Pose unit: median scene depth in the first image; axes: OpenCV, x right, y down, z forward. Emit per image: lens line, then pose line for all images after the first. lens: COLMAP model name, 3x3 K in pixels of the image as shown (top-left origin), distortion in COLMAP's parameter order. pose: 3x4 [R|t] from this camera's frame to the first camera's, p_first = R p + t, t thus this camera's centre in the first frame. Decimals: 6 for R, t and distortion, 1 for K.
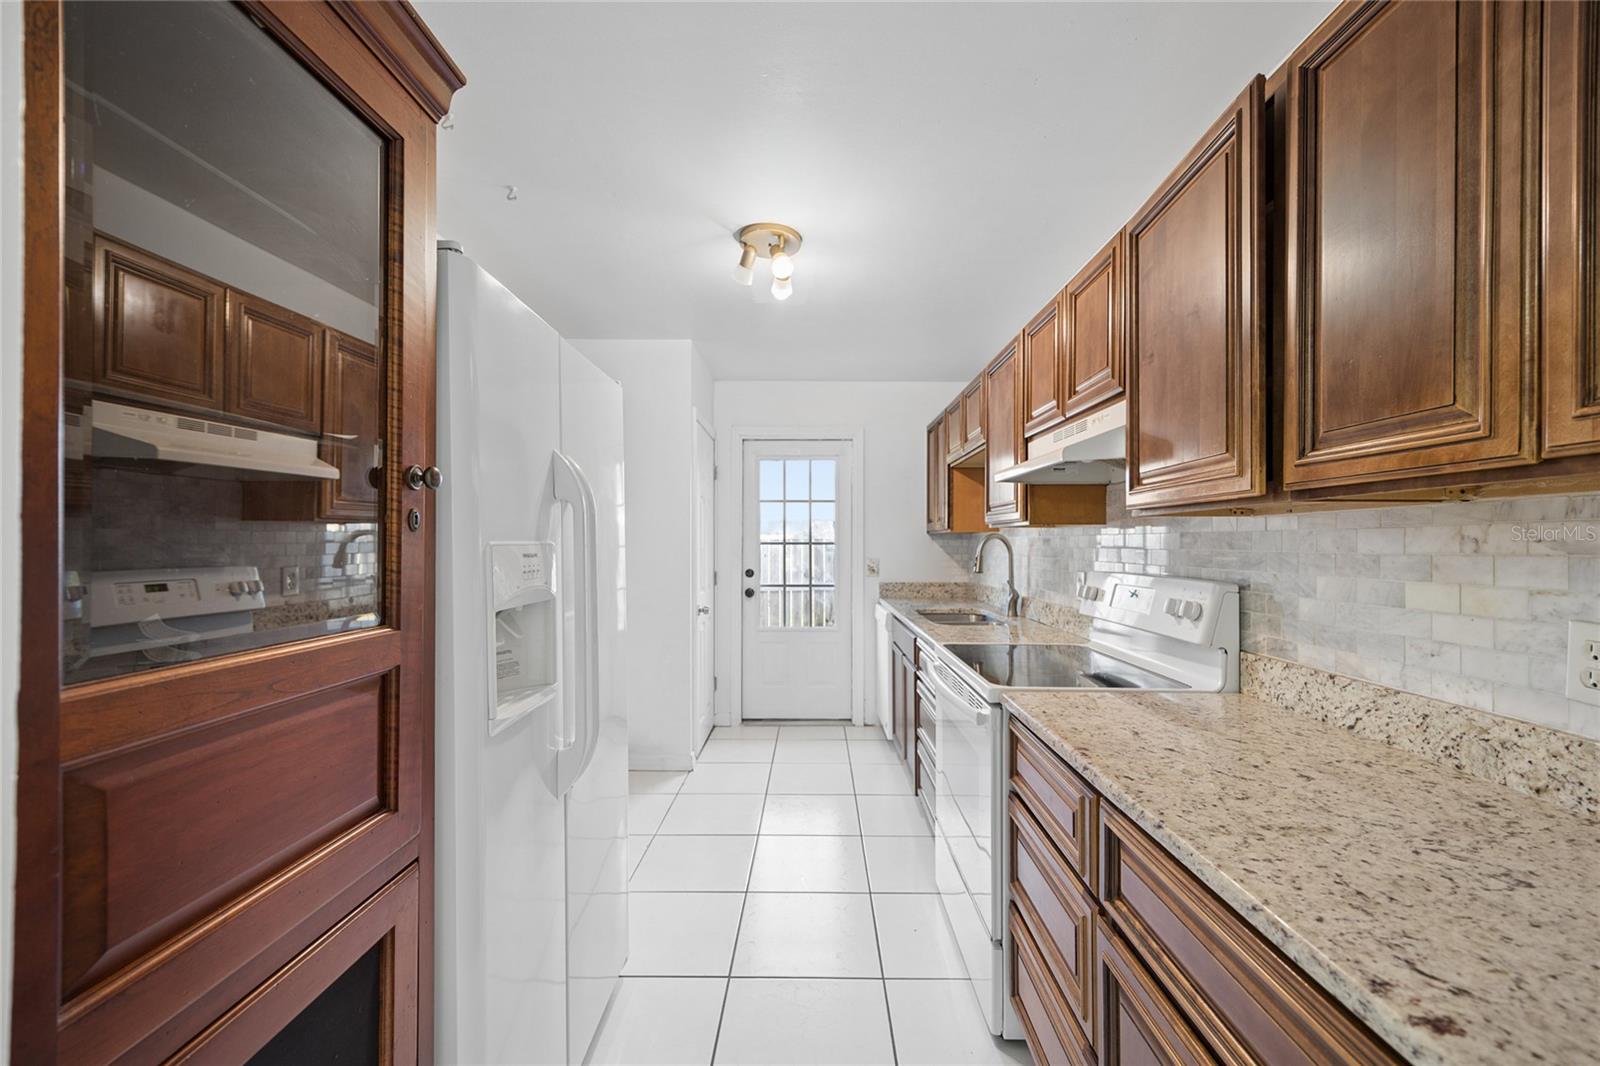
lens RADIAL K [[649.2, 0, 801.7], [0, 649.2, 540.5], [0, 0, 1]] dist [0.000074, -0.000004]
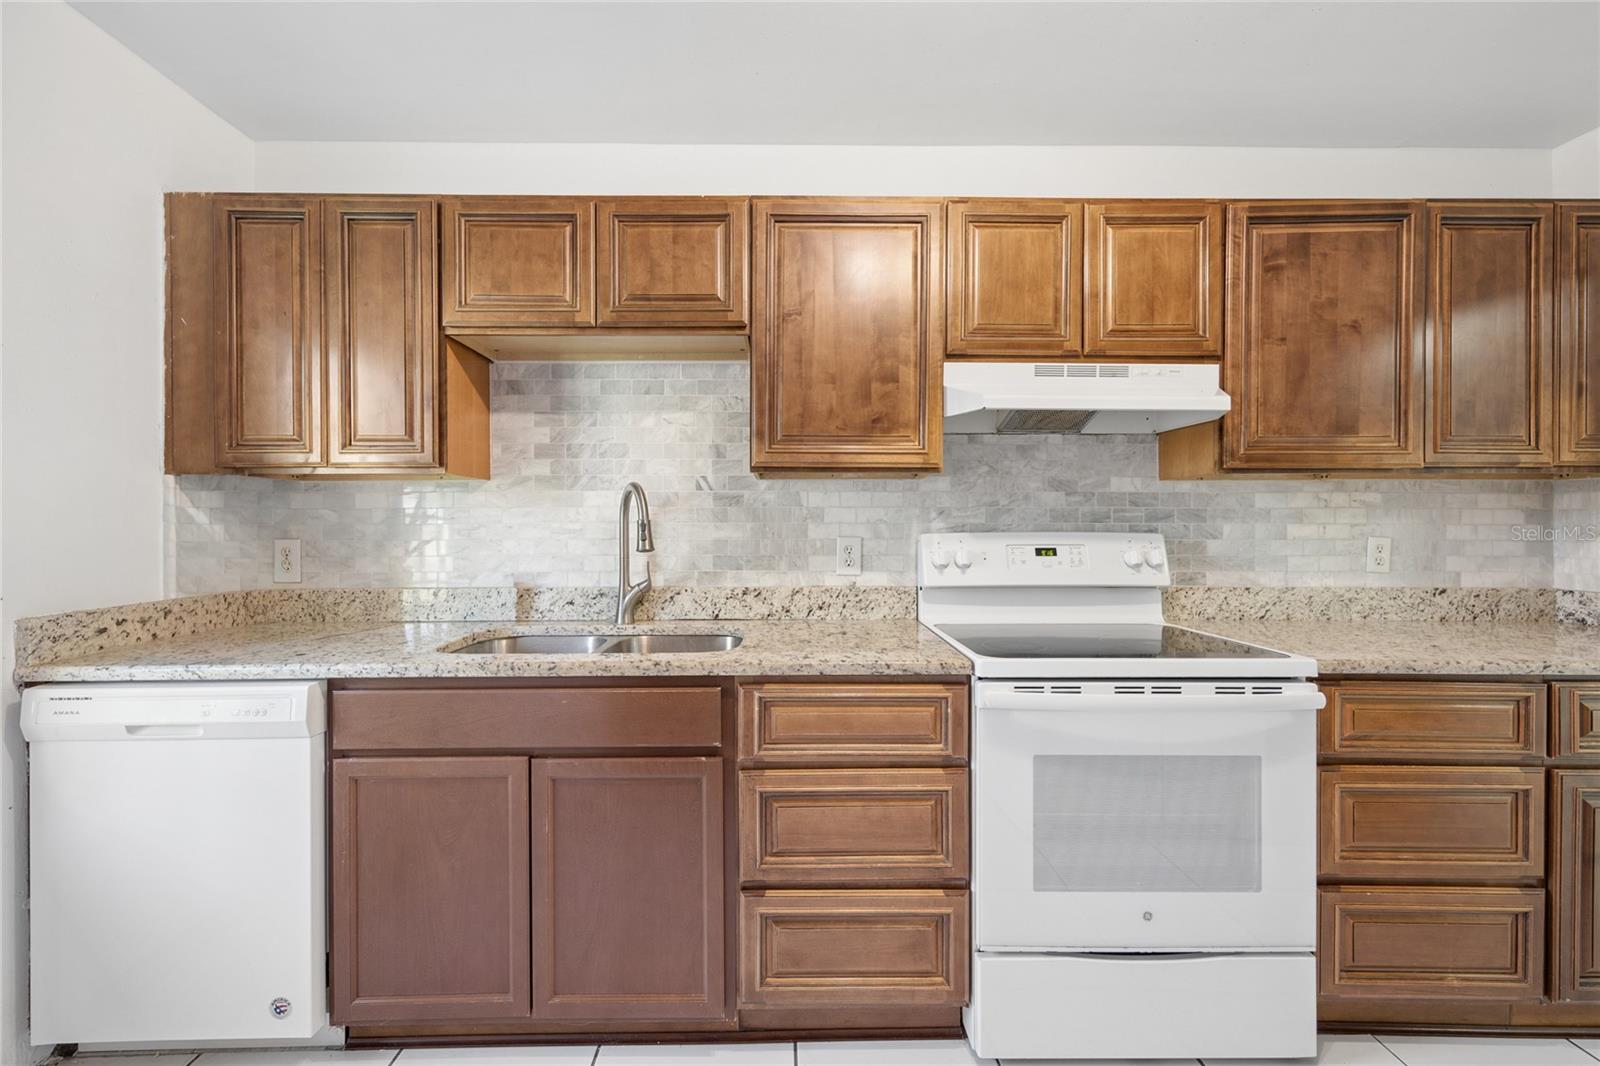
lens RADIAL K [[649.2, 0, 799.9], [0, 649.2, 526.9], [0, 0, 1]] dist [0.000074, -0.000004]
pose [[-0.023427, -0.007118, 0.999700, -0.751463], [-0.004186, 0.999967, 0.007022, 0.062592], [-0.999717, -0.004020, -0.023456, 2.277103]]
